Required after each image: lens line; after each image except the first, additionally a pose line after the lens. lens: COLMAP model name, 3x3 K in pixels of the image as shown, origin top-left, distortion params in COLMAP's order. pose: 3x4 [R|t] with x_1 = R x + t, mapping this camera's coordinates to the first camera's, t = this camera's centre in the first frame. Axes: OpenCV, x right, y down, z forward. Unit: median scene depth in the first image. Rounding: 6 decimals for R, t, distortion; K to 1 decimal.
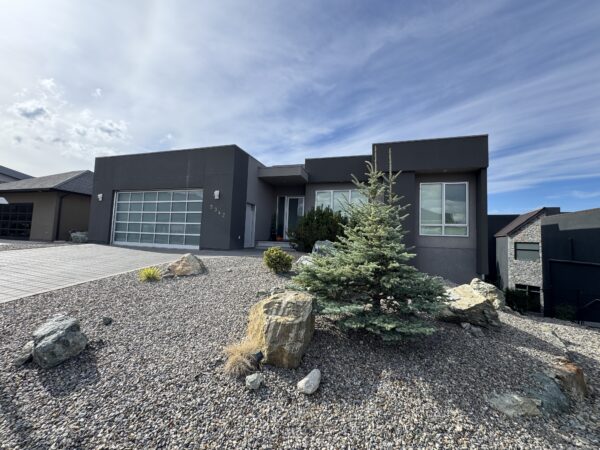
lens RADIAL K [[263.6, 0, 297.2], [0, 263.6, 216.8], [0, 0, 1]] dist [-0.005747, -0.000741]
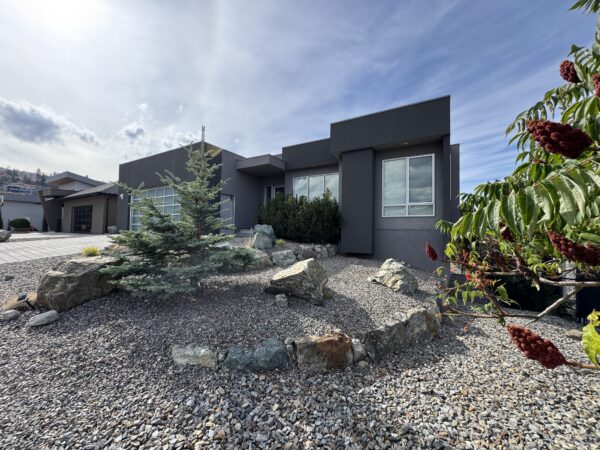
lens RADIAL K [[263.6, 0, 301.6], [0, 263.6, 228.9], [0, 0, 1]] dist [-0.005747, -0.000741]
pose [[0.962706, -0.025197, -0.269374, 0.376729], [0.042797, 0.997301, 0.059664, 0.037701], [0.267143, -0.068967, 0.961186, 0.029390]]
